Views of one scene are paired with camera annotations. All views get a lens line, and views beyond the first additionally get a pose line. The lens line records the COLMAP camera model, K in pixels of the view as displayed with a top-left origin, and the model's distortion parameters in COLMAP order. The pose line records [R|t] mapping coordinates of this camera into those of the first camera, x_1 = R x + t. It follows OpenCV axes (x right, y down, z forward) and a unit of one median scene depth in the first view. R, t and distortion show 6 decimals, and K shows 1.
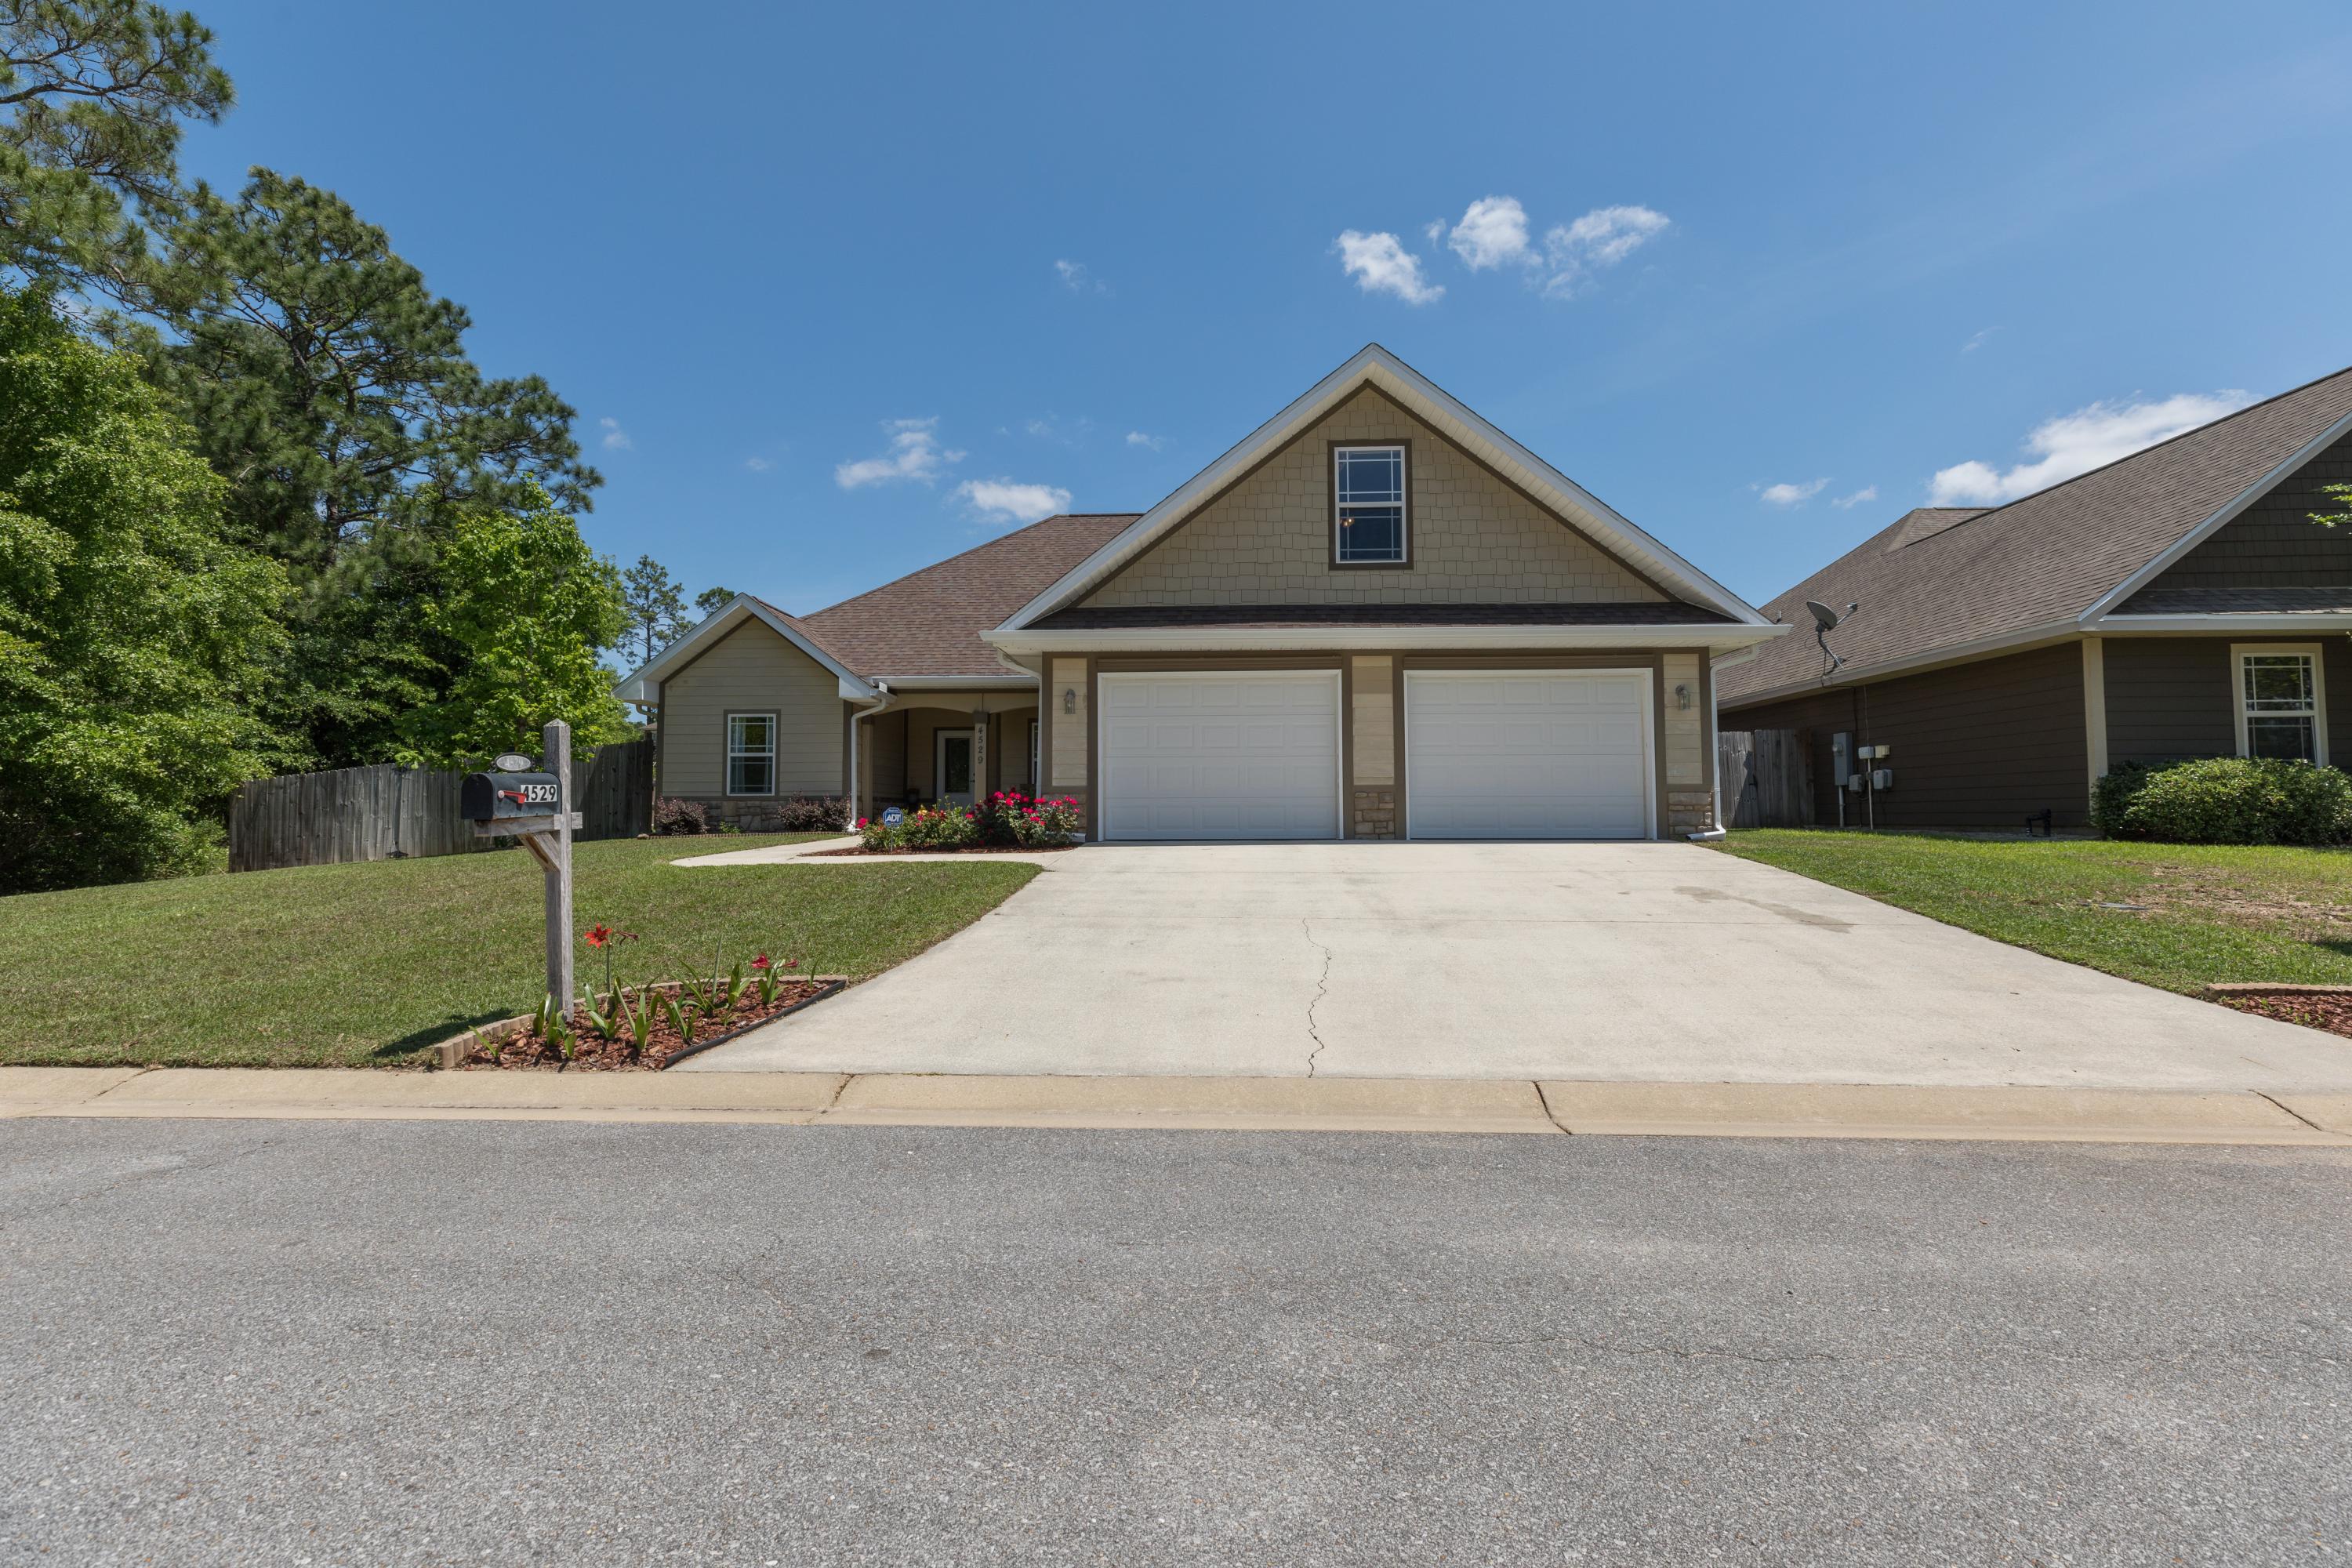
lens RADIAL K [[1049.3, 0, 1185.8], [0, 1049.3, 796.1], [0, 0, 1]] dist [0.003969, 0.000073]
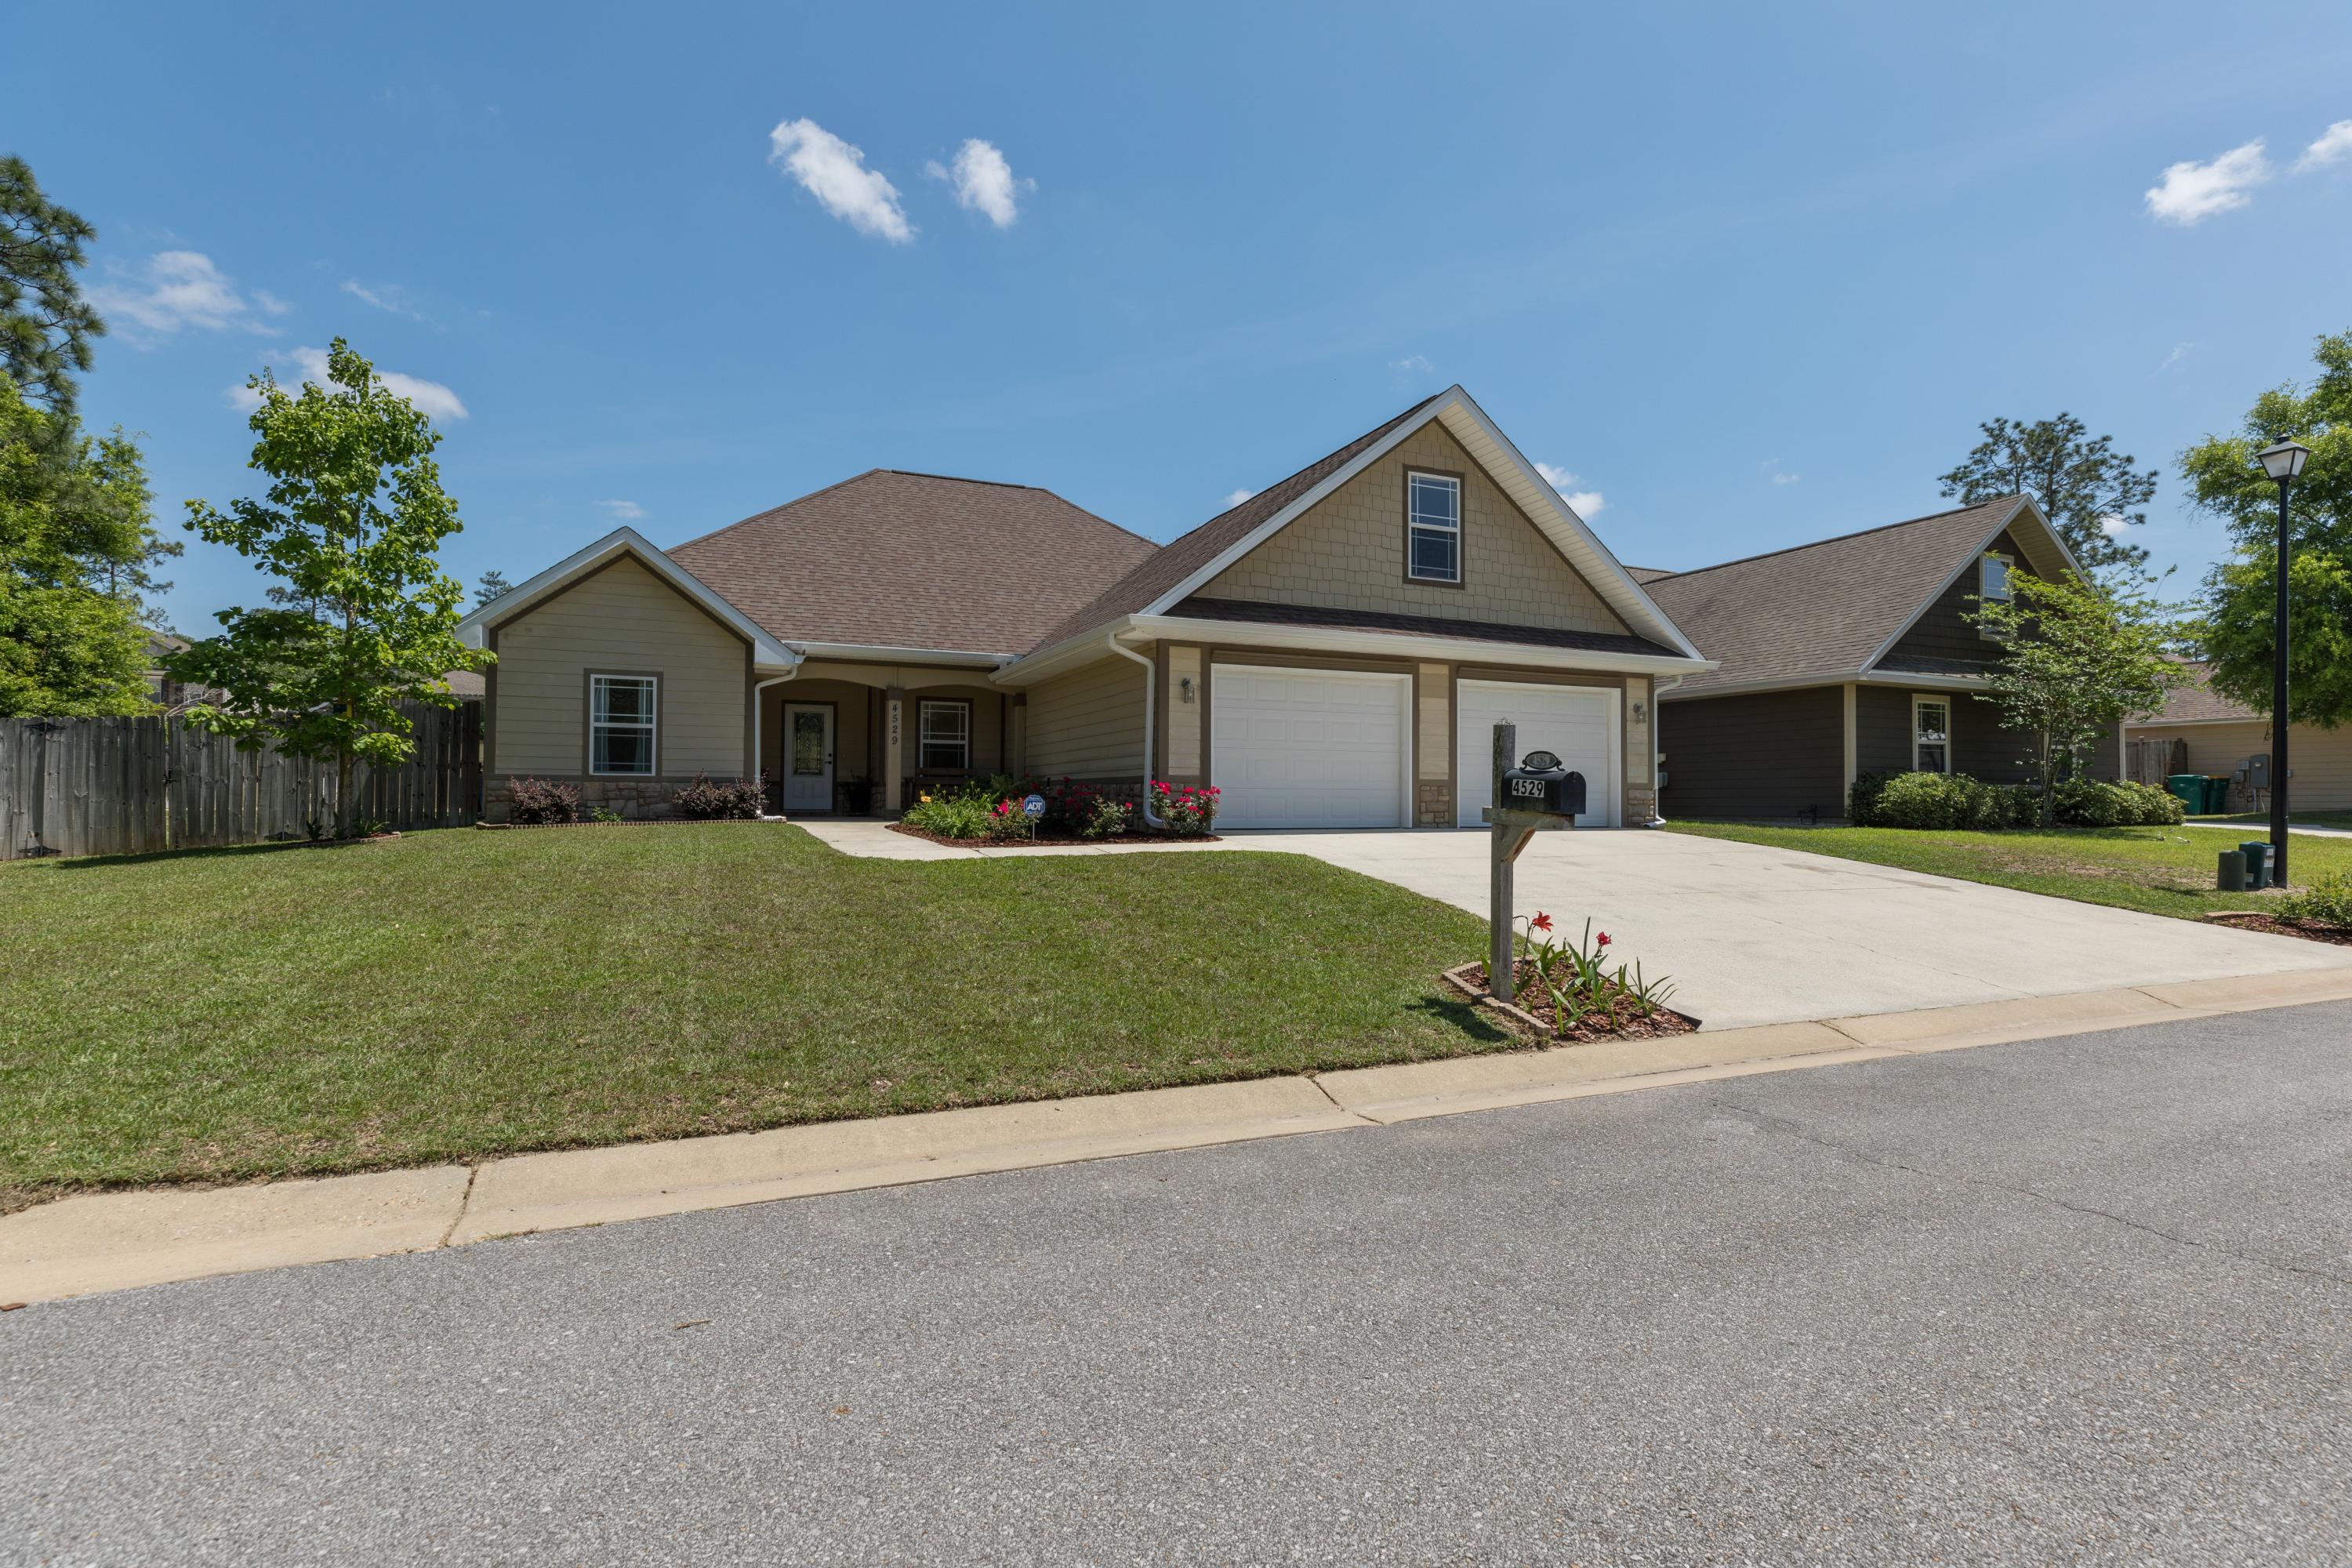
lens RADIAL K [[1090.0, 0, 1184.4], [0, 1090.0, 808.6], [0, 0, 1]] dist [-0.002415, 0.000487]
pose [[0.901716, 0.005736, 0.432291, -0.561829], [-0.016332, 0.999650, 0.020801, 0.000647], [-0.432020, -0.025816, 0.901494, 0.064401]]
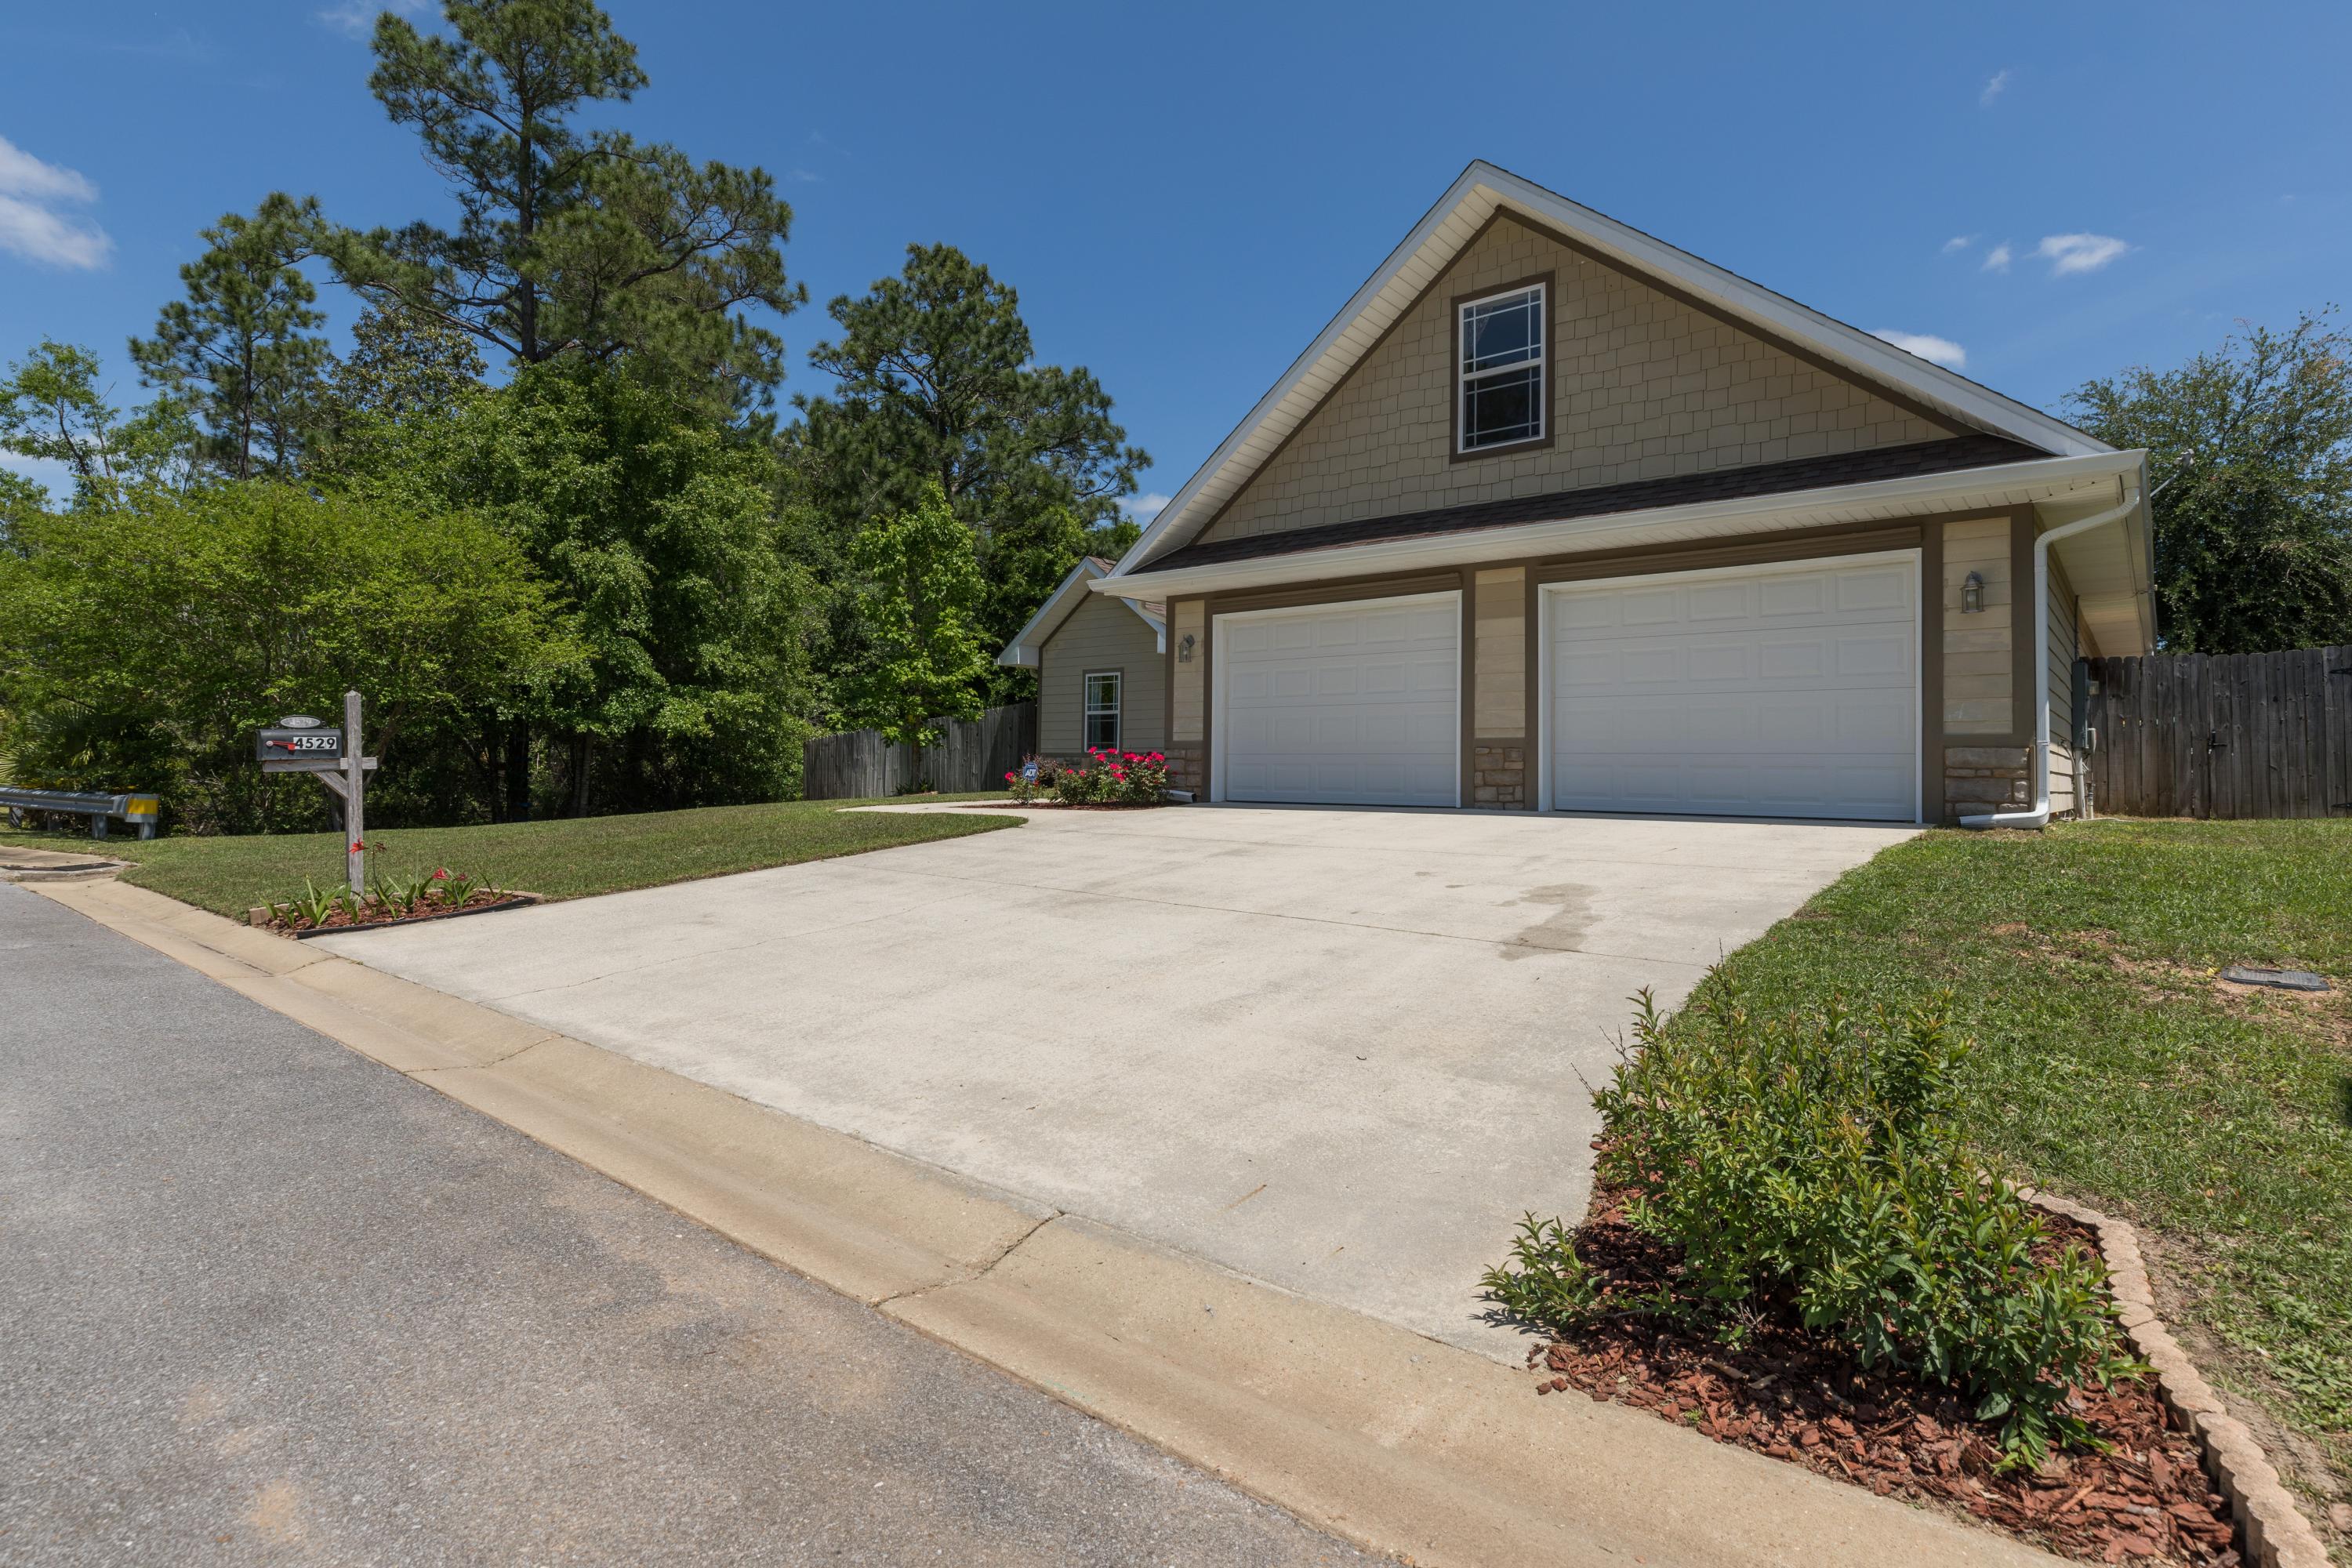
lens RADIAL K [[1174.5, 0, 1184.6], [0, 1174.5, 778.8], [0, 0, 1]] dist [-0.005950, 0.000791]
pose [[0.799166, 0.015844, -0.600902, 0.508590], [-0.004979, 0.999793, 0.019739, 0.003431], [0.601090, -0.012783, 0.799079, 0.177745]]
